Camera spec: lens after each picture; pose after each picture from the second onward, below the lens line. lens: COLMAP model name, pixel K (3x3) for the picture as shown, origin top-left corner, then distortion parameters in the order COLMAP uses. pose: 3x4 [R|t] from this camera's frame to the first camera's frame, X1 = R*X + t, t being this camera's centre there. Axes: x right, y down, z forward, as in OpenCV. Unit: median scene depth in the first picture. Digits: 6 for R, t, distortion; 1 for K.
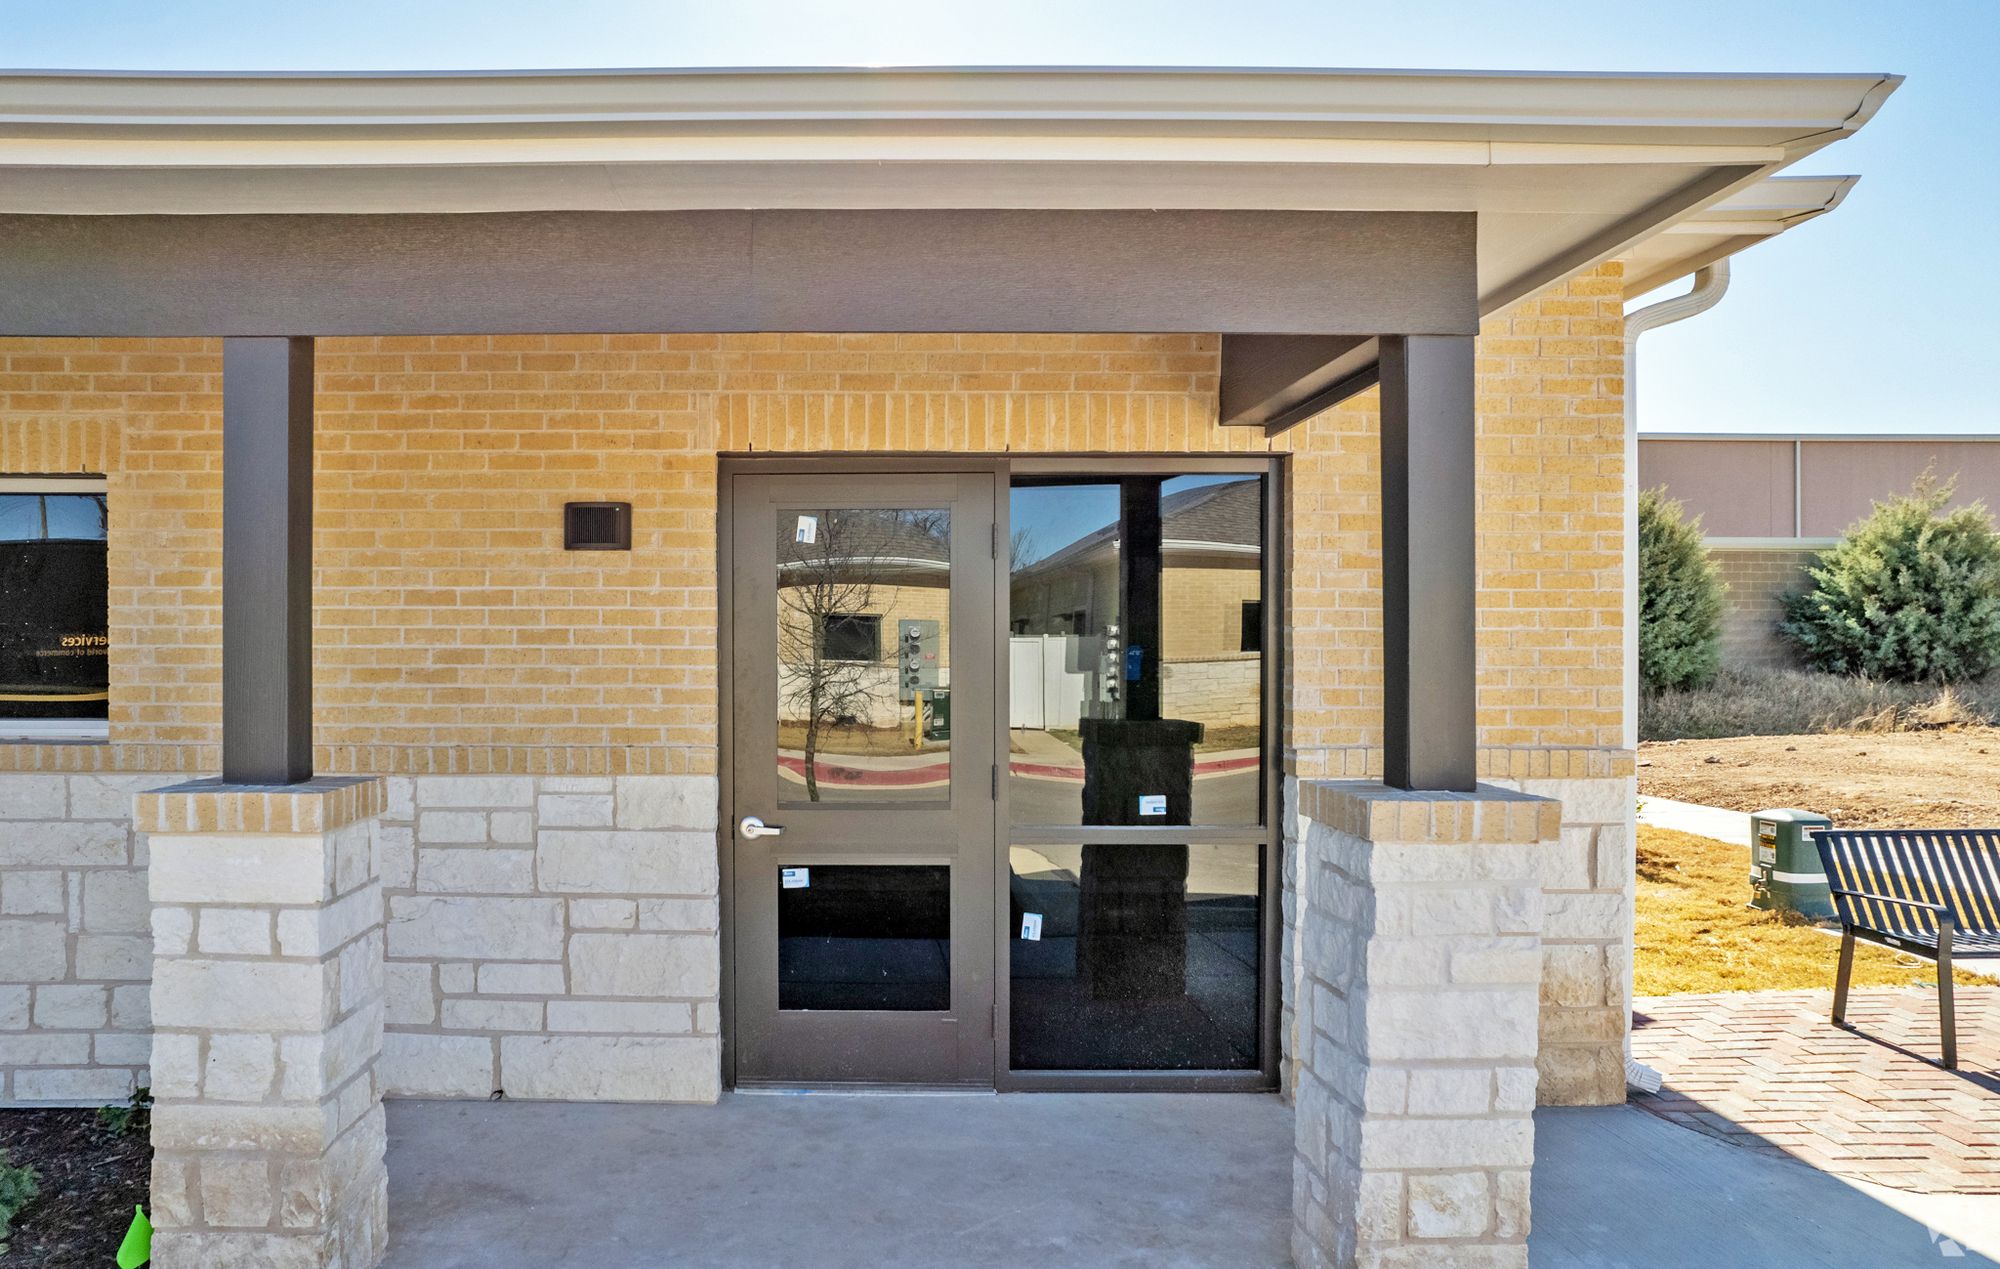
lens RADIAL K [[1373.0, 0, 873.4], [0, 1373.0, 637.8], [0, 0, 1]] dist [-0.047121, 0.001905]
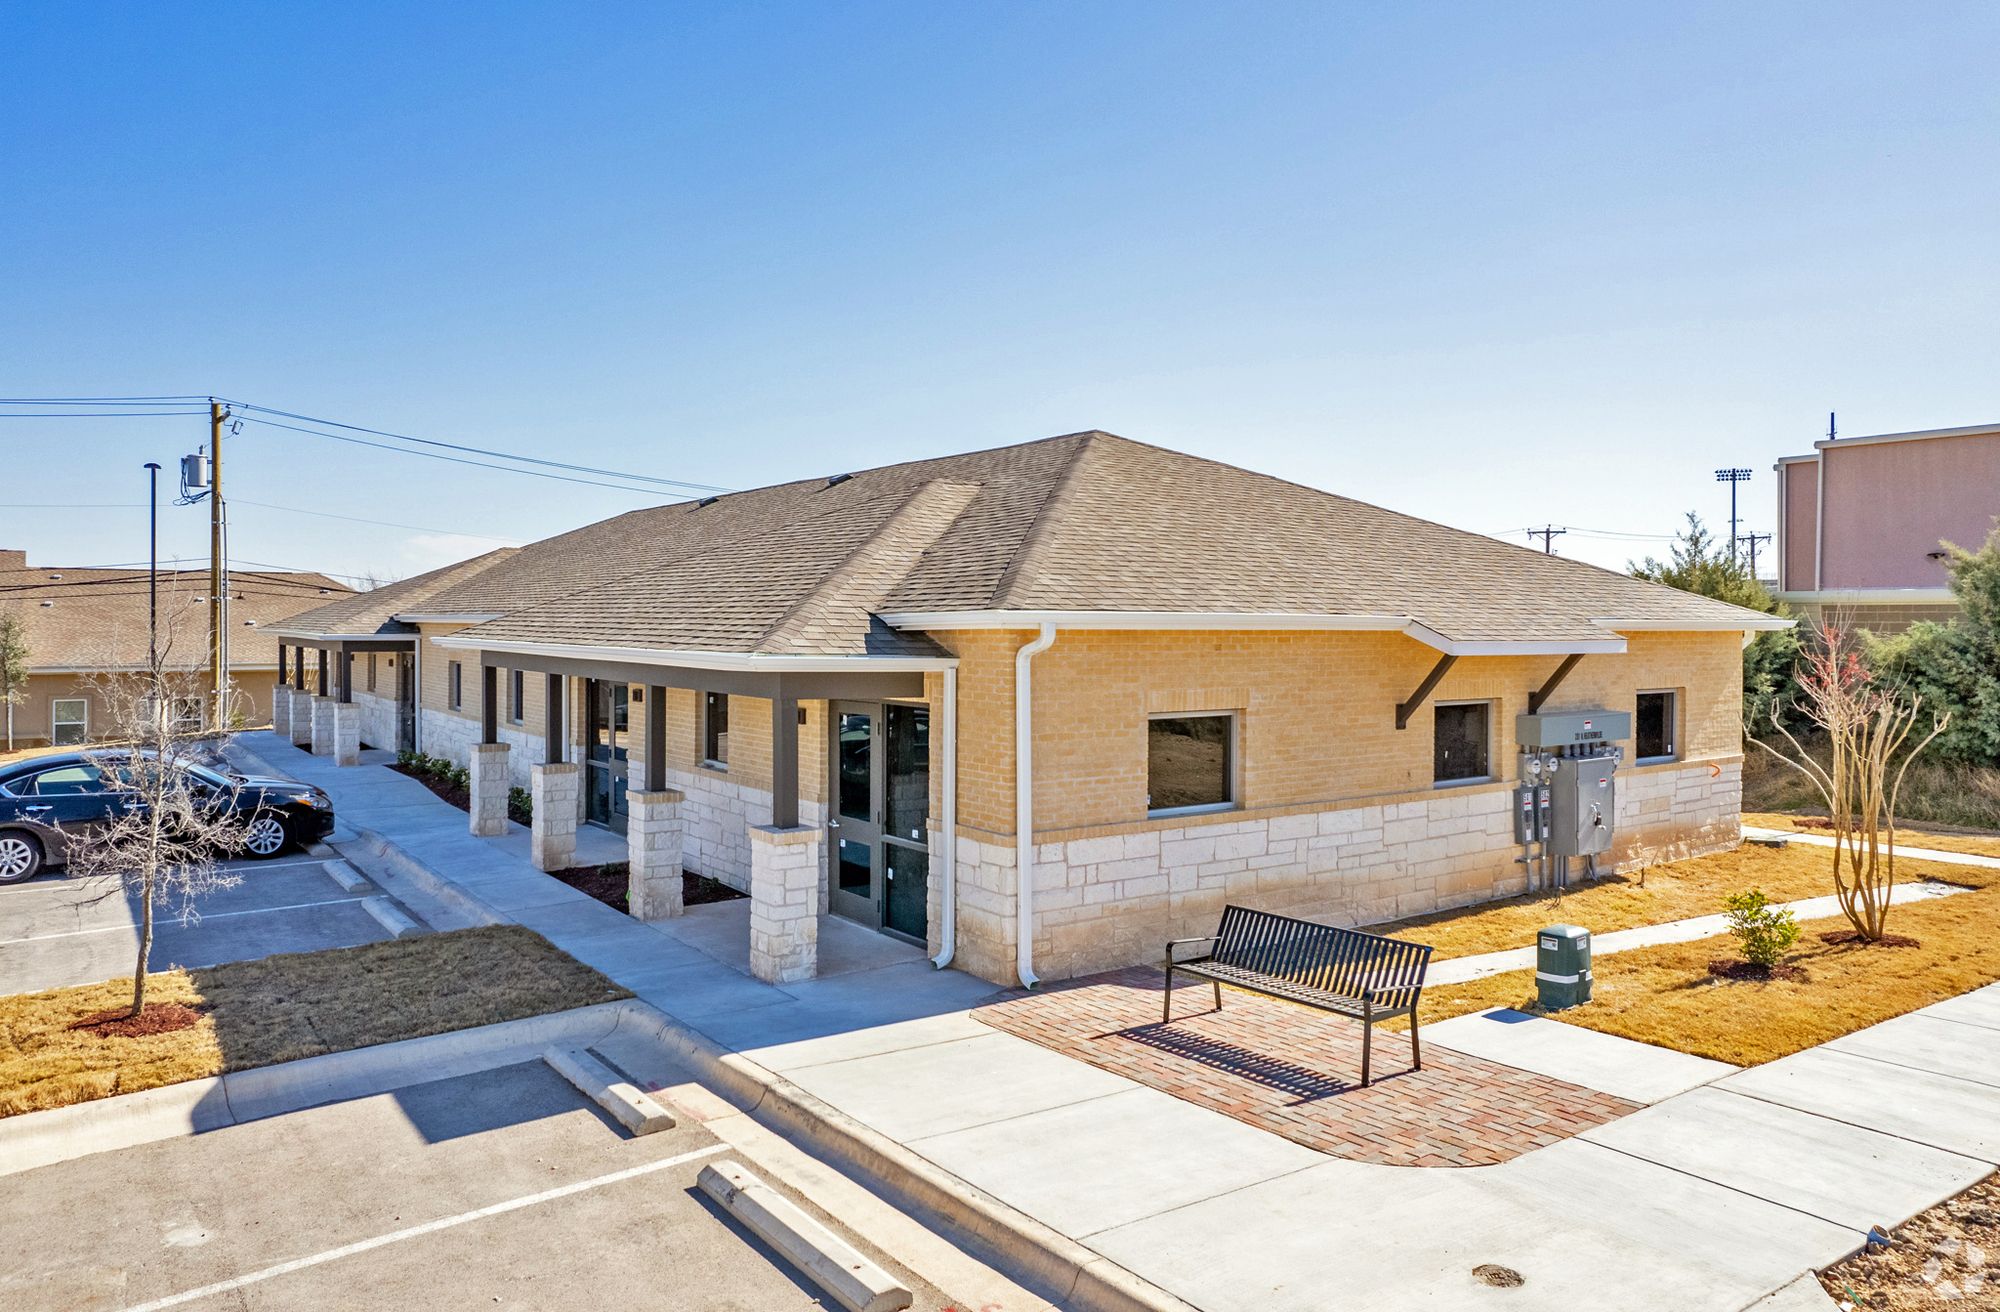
lens RADIAL K [[1313.1, 0, 966.9], [0, 1313.1, 699.8], [0, 0, 1]] dist [-0.087031, 0.084686]
pose [[0.591678, 0.047163, -0.804793, 2.287715], [-0.011957, 0.998691, 0.049735, -0.260024], [0.806086, -0.019804, 0.591468, -0.388049]]
